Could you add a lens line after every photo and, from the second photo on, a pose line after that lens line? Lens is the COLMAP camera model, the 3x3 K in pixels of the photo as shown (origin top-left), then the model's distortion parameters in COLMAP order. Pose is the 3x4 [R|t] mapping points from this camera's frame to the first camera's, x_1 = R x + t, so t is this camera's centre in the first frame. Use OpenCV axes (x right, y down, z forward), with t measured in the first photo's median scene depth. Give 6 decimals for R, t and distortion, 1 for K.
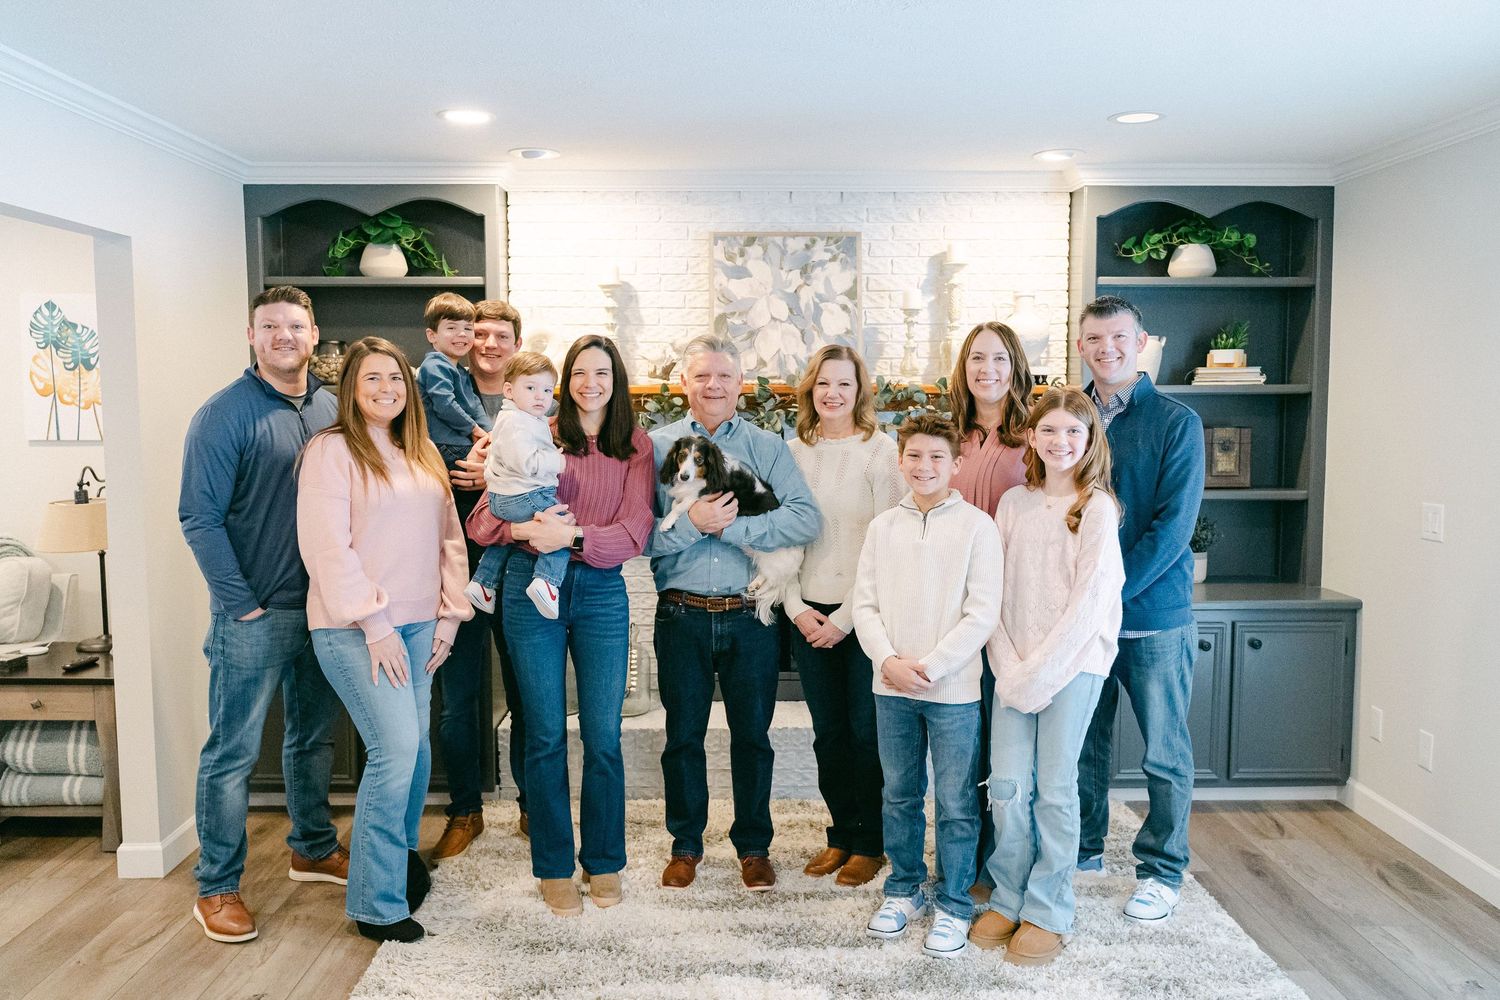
lens RADIAL K [[1248.5, 0, 748.4], [0, 1248.5, 490.9], [0, 0, 1]] dist [0.010794, -0.026417]
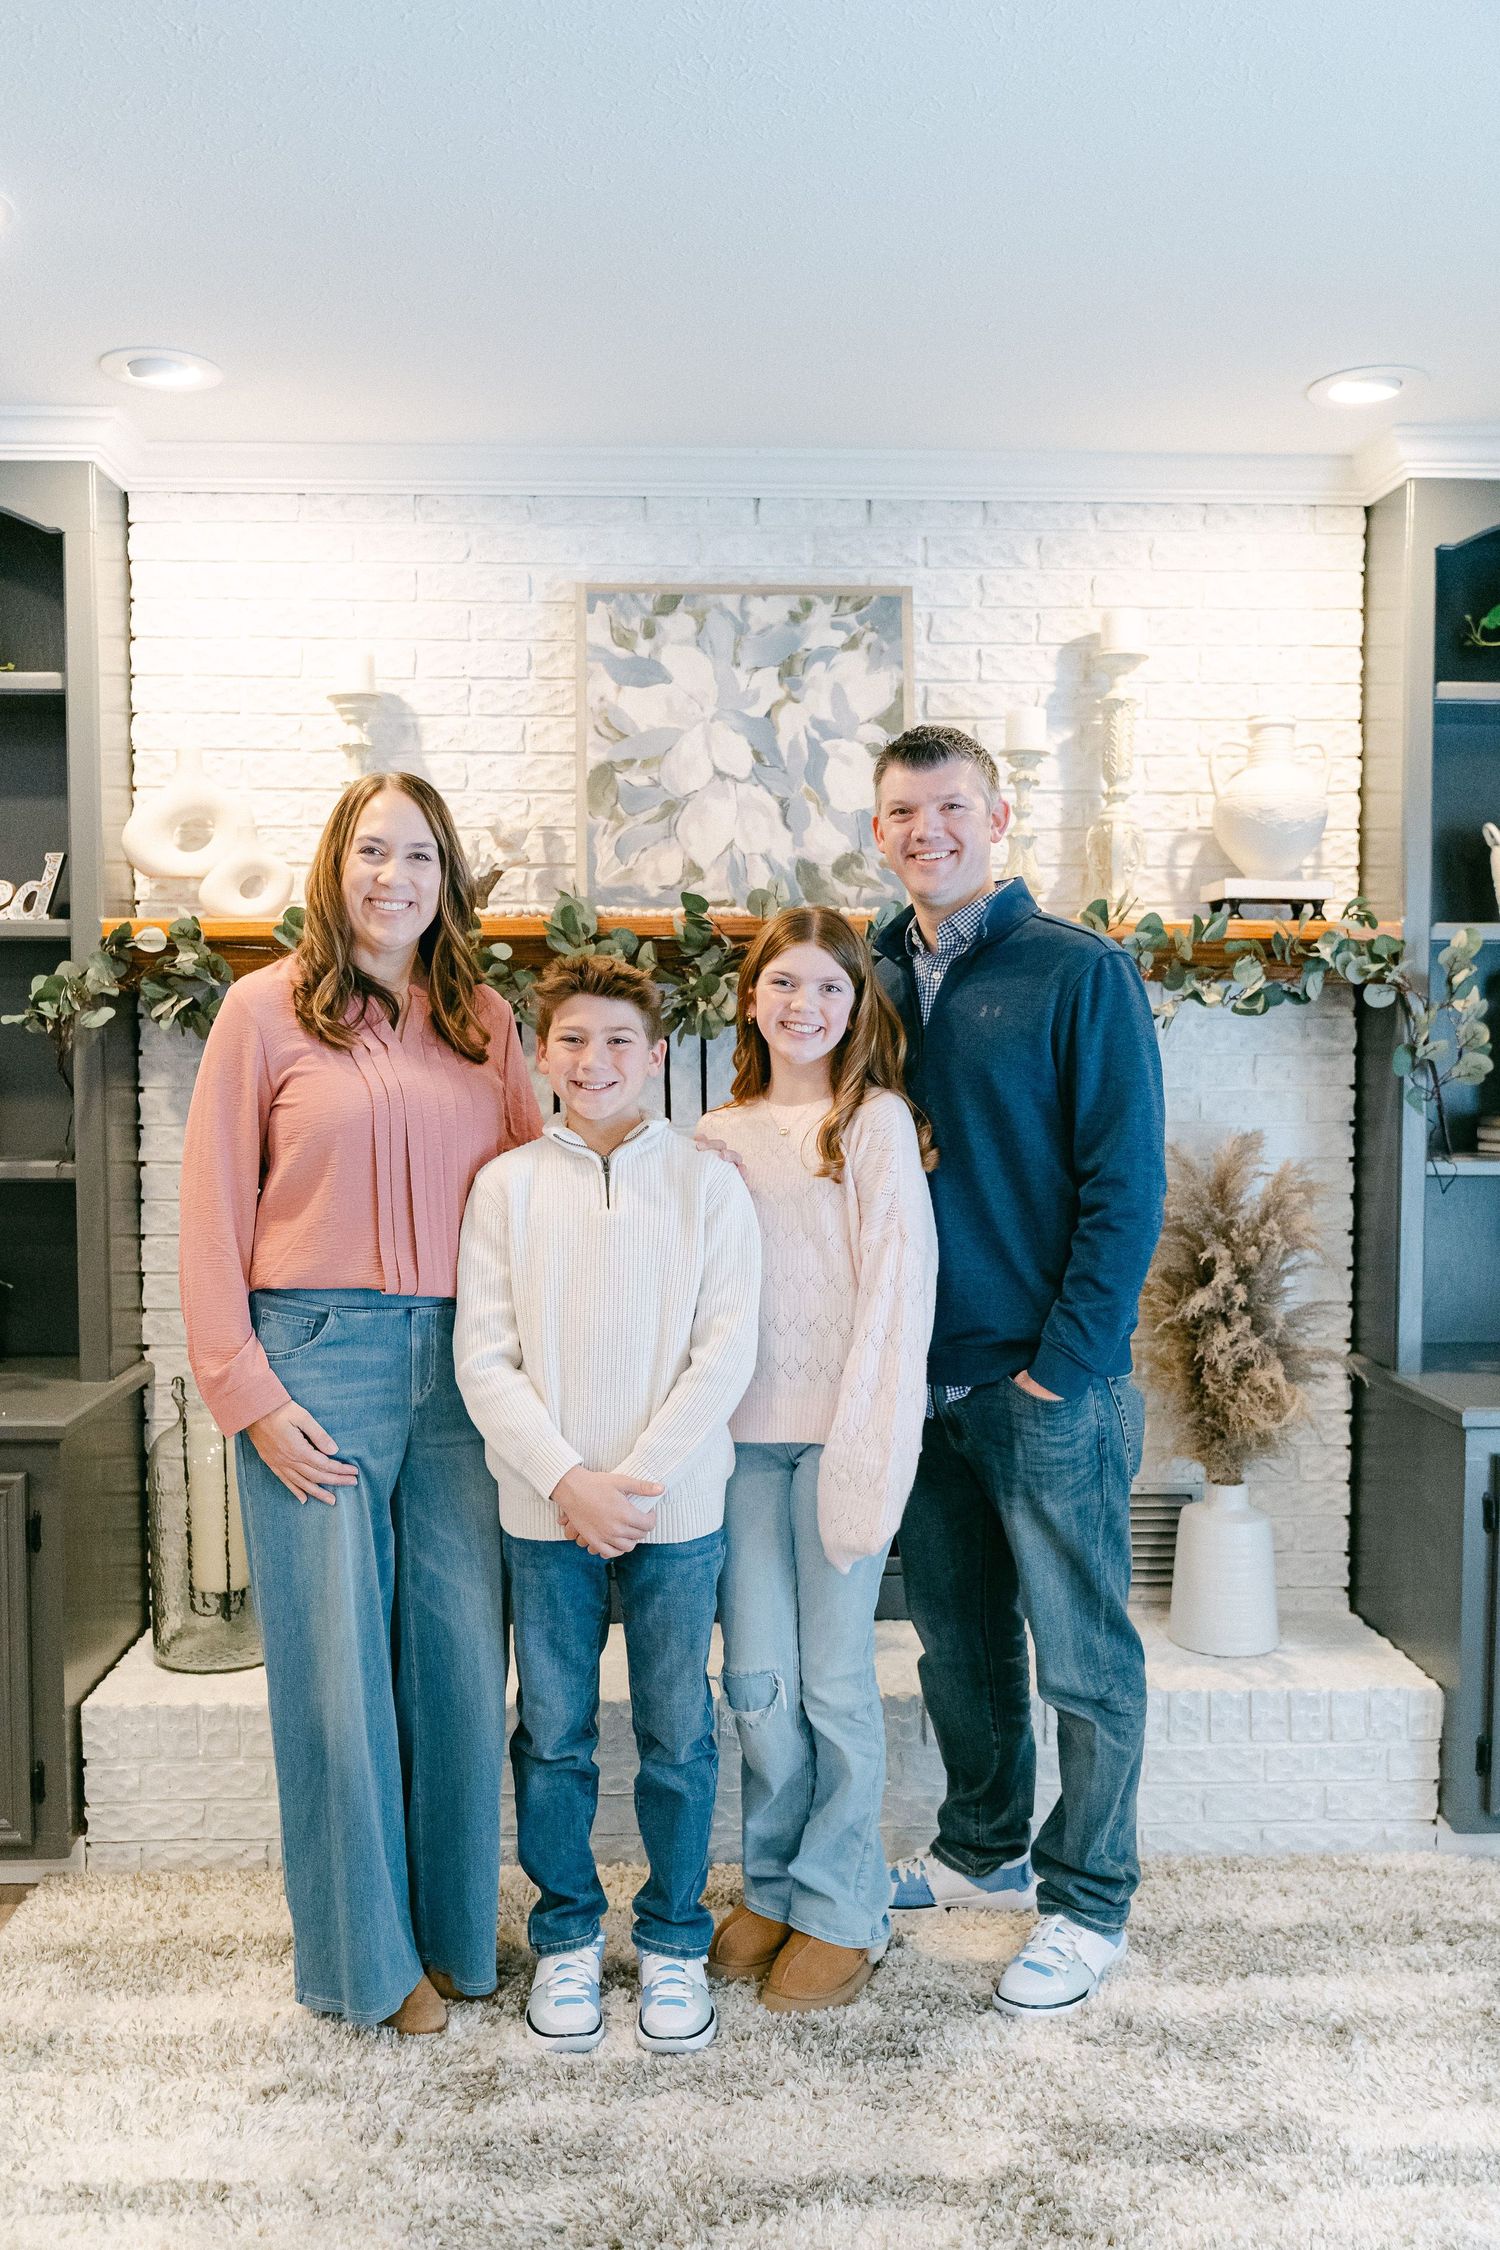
lens RADIAL K [[1944.0, 0, 742.3], [0, 1944.0, 1119.7], [0, 0, 1]] dist [0.012708, -0.034053]
pose [[0.999712, -0.000096, 0.023997, 0.011545], [0.000842, 0.999517, -0.031081, 0.008607], [-0.023983, 0.031092, 0.999229, 0.301792]]
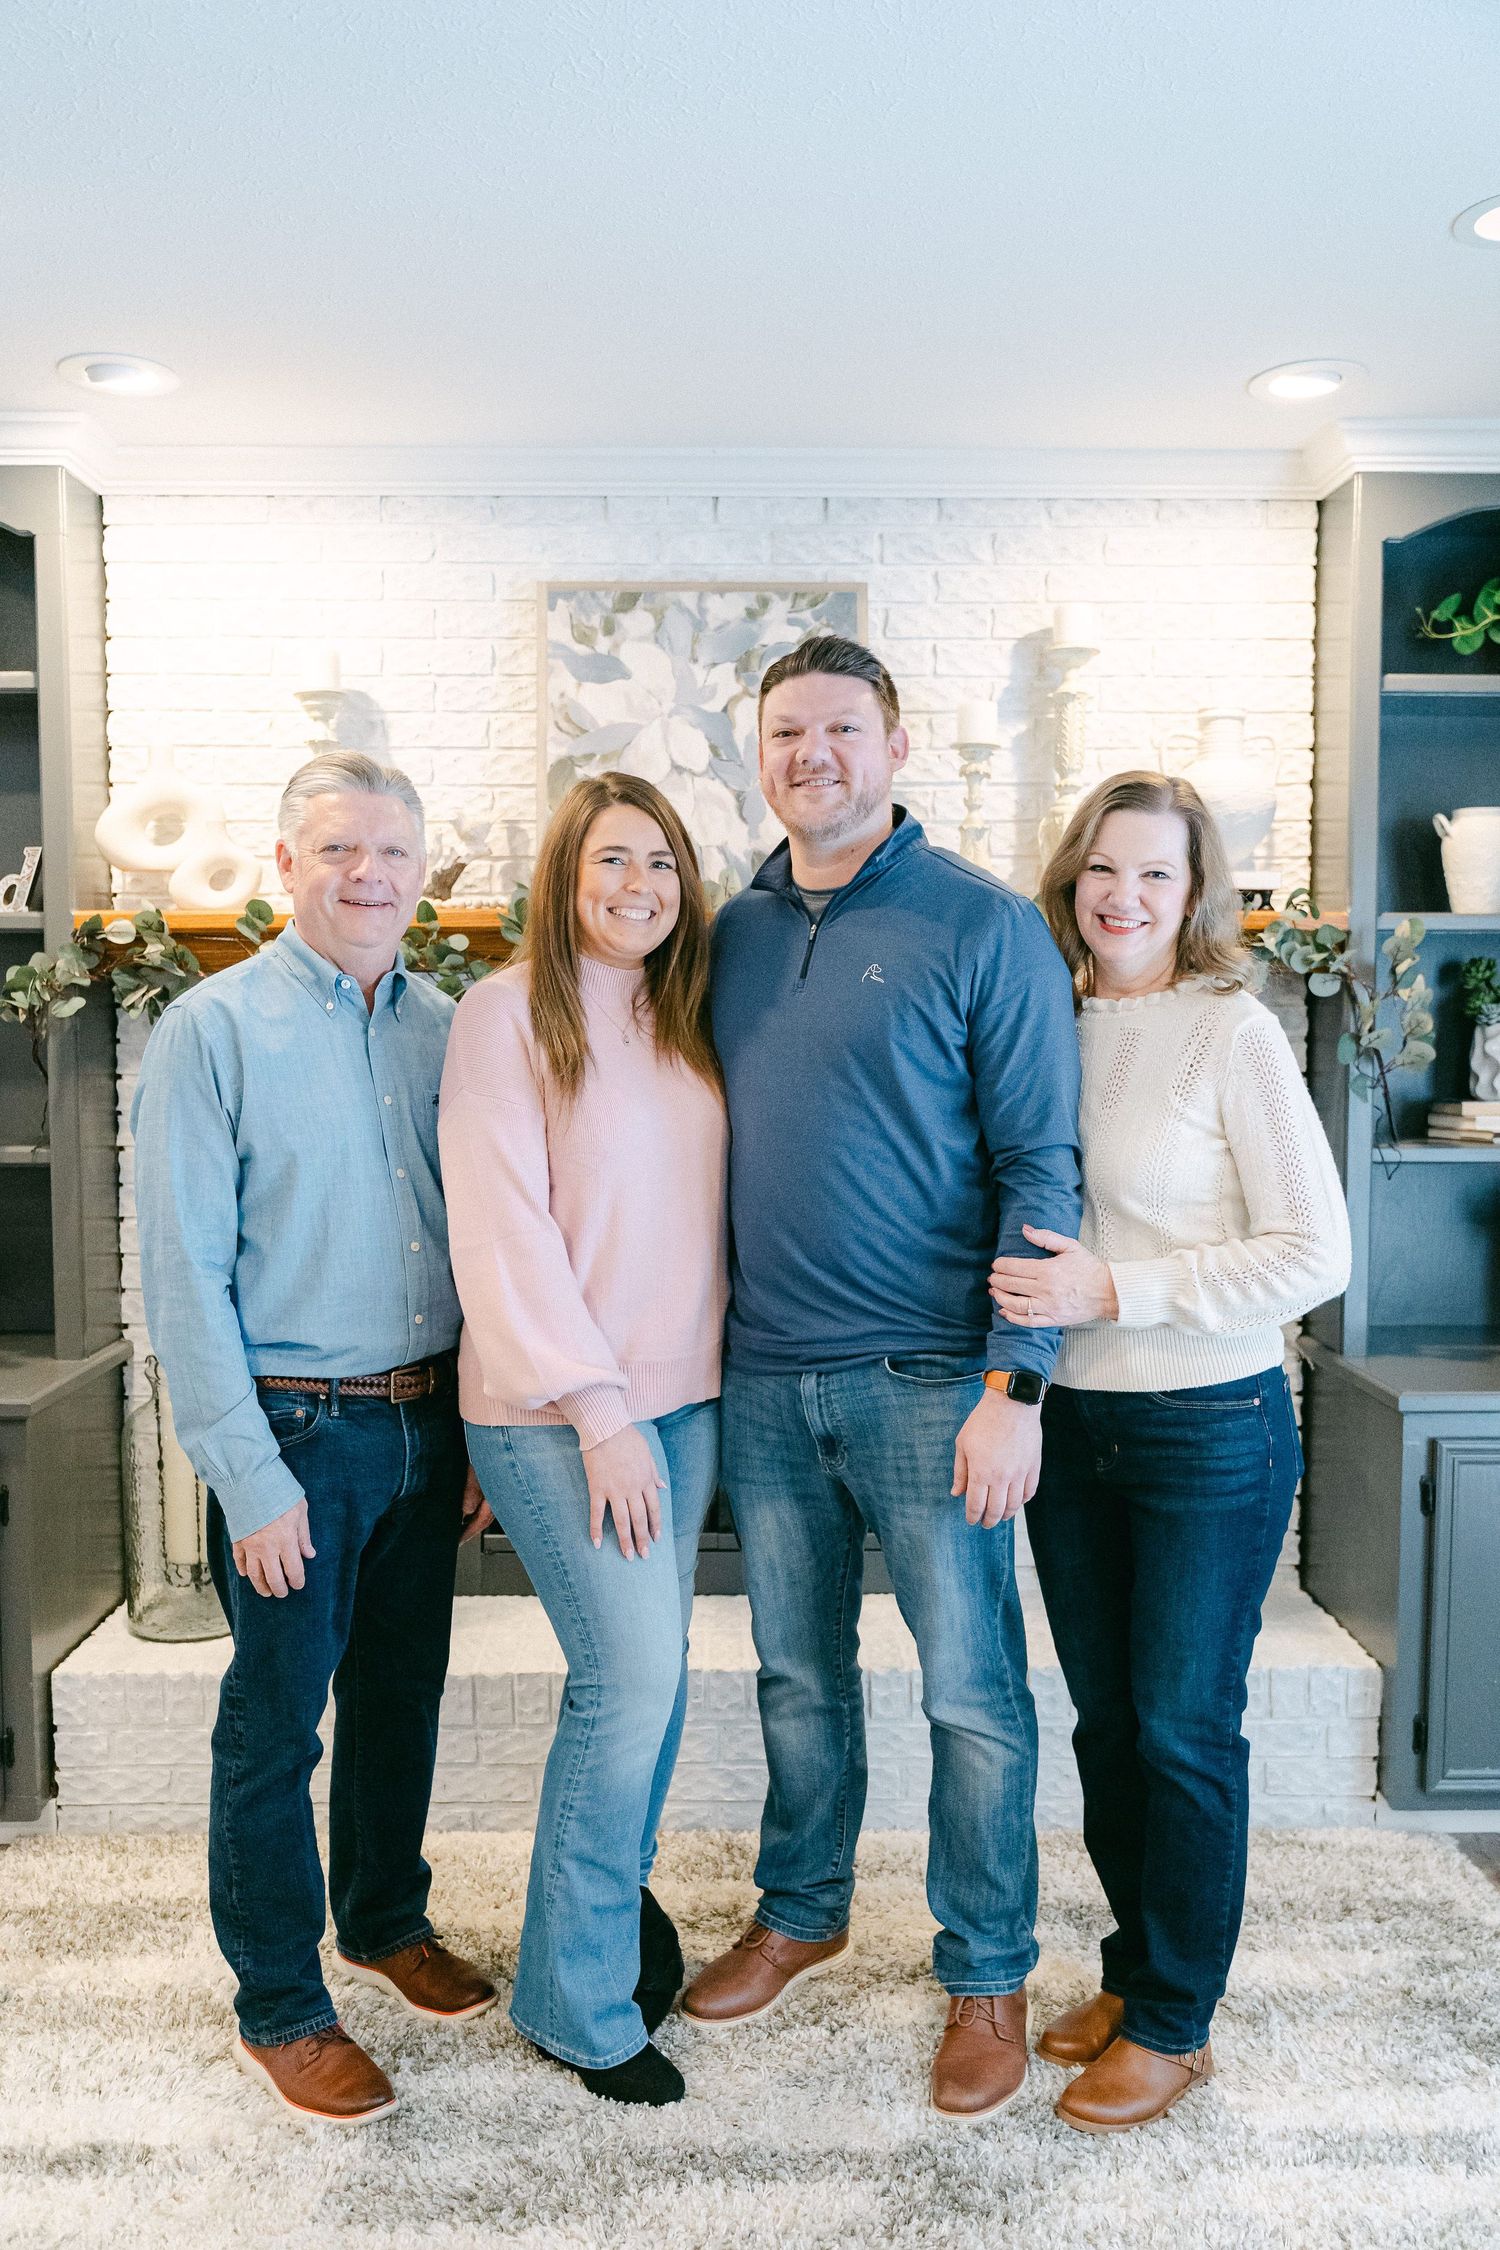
lens RADIAL K [[1872.8, 0, 741.9], [0, 1872.8, 1114.1], [0, 0, 1]] dist [0.010794, -0.026417]
pose [[0.999999, 0.000693, -0.001249, 0.044986], [-0.000720, 0.999773, -0.021282, 0.004334], [0.001234, 0.021283, 0.999773, 0.311587]]
